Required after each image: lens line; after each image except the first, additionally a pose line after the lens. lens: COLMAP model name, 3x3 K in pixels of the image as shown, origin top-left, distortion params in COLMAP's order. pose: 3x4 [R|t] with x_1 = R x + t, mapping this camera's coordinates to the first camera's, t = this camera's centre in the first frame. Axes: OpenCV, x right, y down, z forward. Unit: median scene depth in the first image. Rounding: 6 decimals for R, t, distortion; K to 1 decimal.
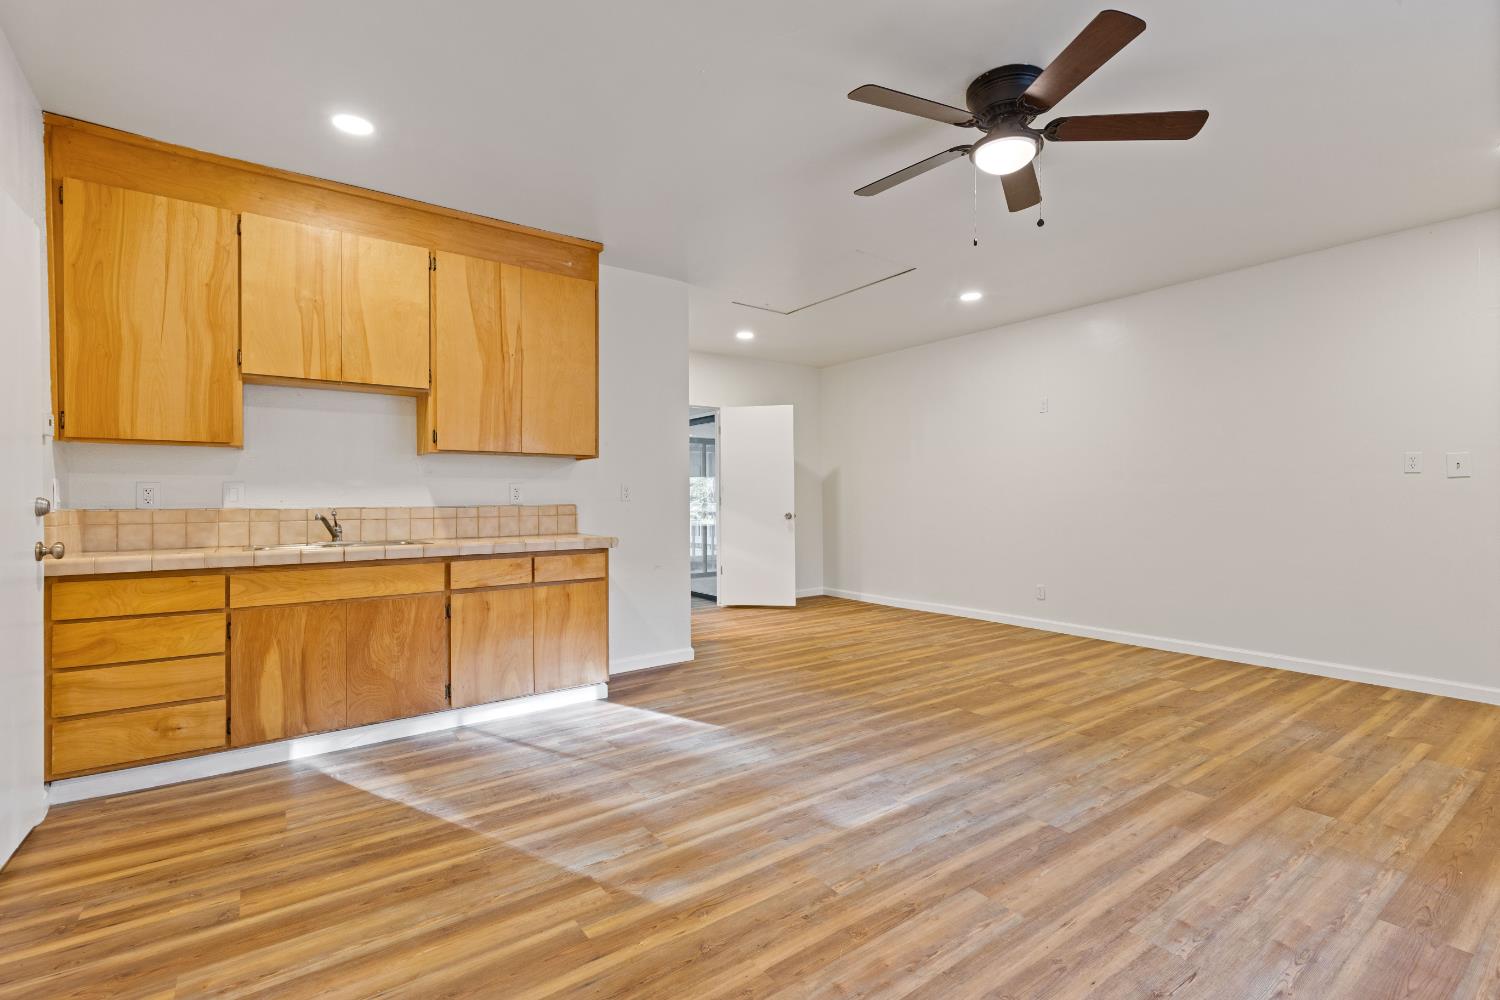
lens RADIAL K [[687.6, 0, 760.6], [0, 687.6, 510.1], [0, 0, 1]] dist [0.005965, -0.001932]
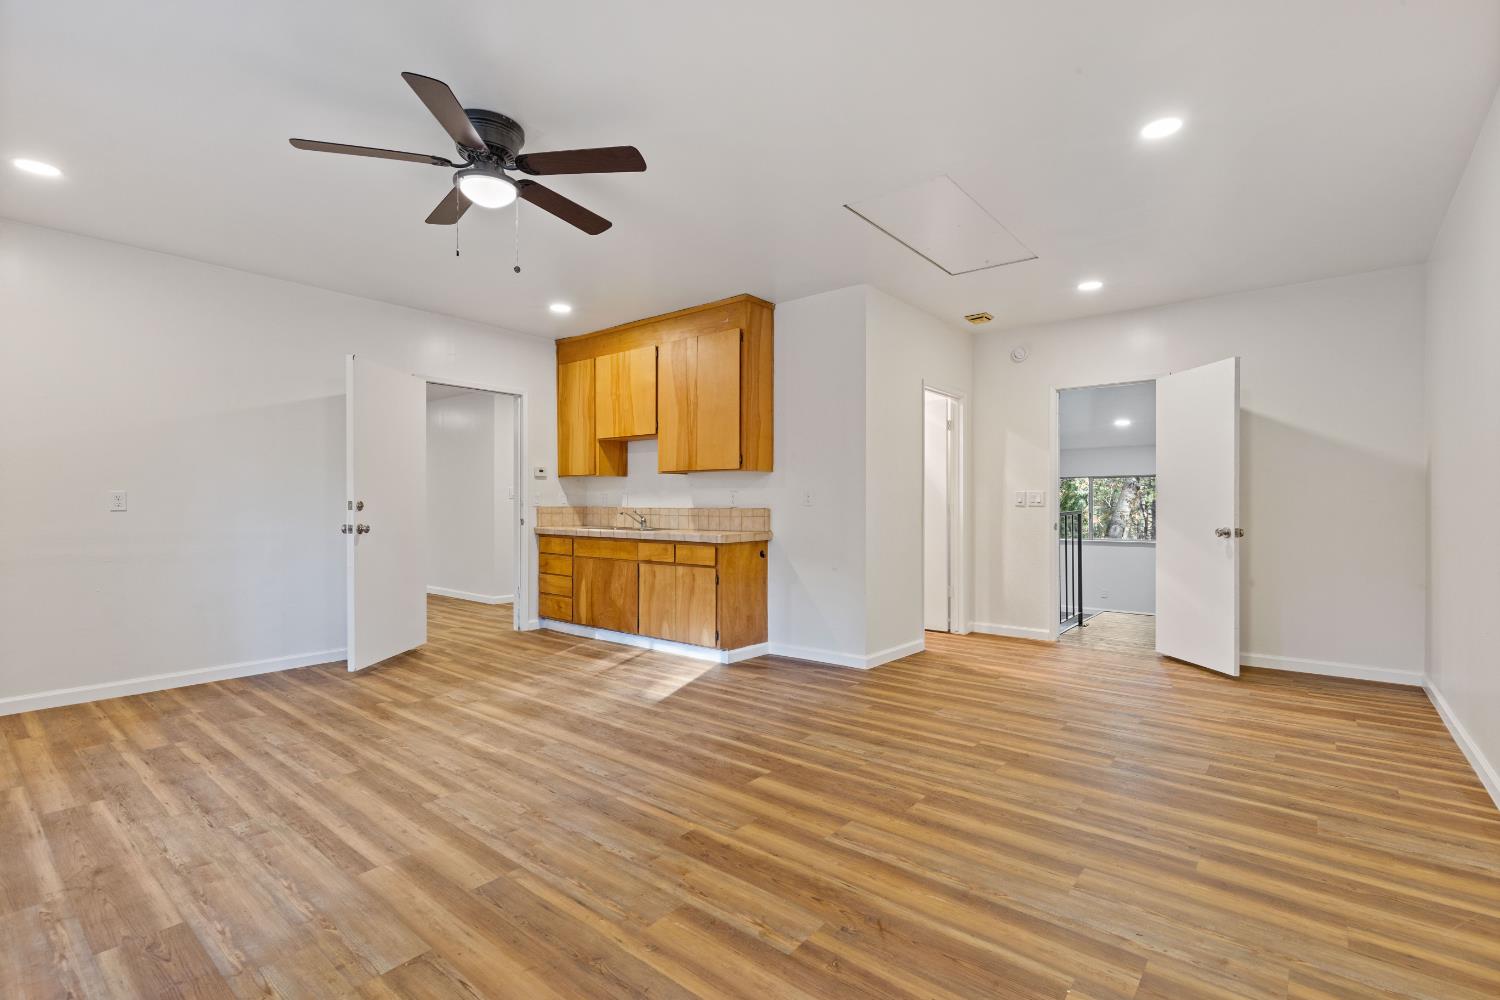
lens RADIAL K [[687.6, 0, 756.2], [0, 687.6, 492.6], [0, 0, 1]] dist [0.005965, -0.001932]
pose [[0.249377, -0.008200, -0.968372, 1.222966], [-0.020229, 0.999702, -0.013674, -0.025689], [0.968195, 0.022999, 0.249137, 0.903507]]
